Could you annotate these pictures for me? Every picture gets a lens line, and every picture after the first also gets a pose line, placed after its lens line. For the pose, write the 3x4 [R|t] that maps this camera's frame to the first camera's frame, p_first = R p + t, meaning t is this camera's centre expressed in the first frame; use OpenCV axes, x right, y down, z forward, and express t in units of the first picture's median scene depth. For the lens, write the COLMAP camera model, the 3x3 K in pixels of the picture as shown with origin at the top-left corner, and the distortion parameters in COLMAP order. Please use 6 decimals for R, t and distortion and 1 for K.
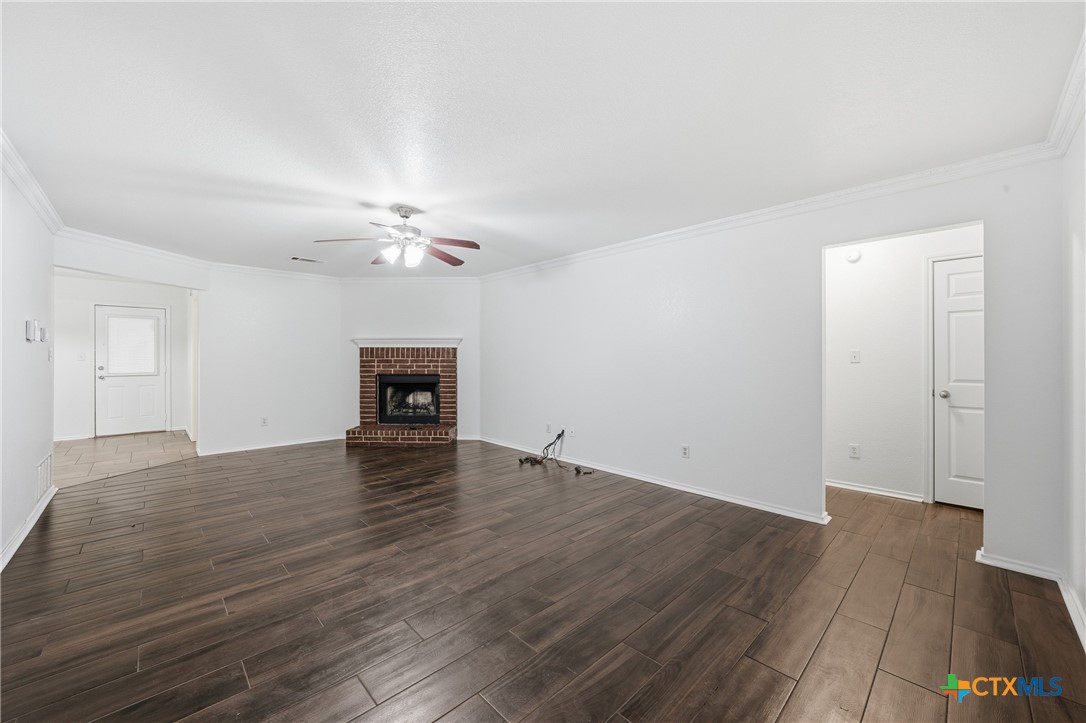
lens RADIAL K [[414.2, 0, 544.0], [0, 414.2, 355.9], [0, 0, 1]] dist [-0.000065, 0.000081]
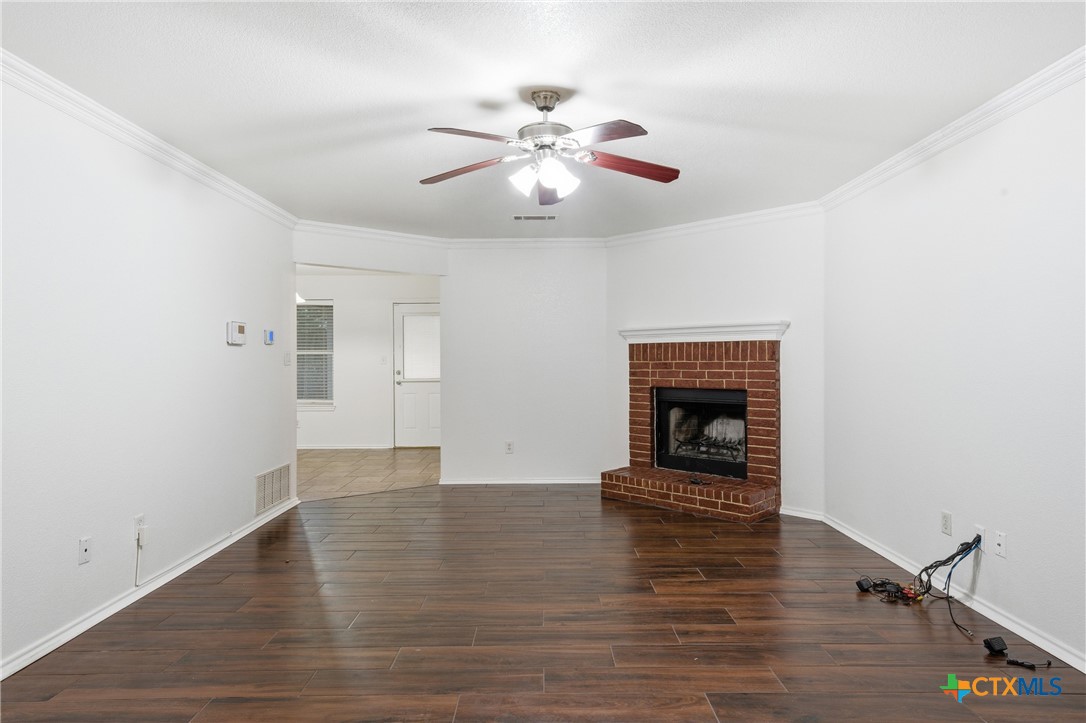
lens RADIAL K [[641.9, 0, 543.0], [0, 641.9, 361.5], [0, 0, 1]] dist [0.017844, 0.000769]
pose [[0.730468, -0.002334, -0.682943, 0.133938], [0.007741, 0.999958, 0.004862, 0.000751], [0.682903, -0.008838, 0.730456, 0.189624]]
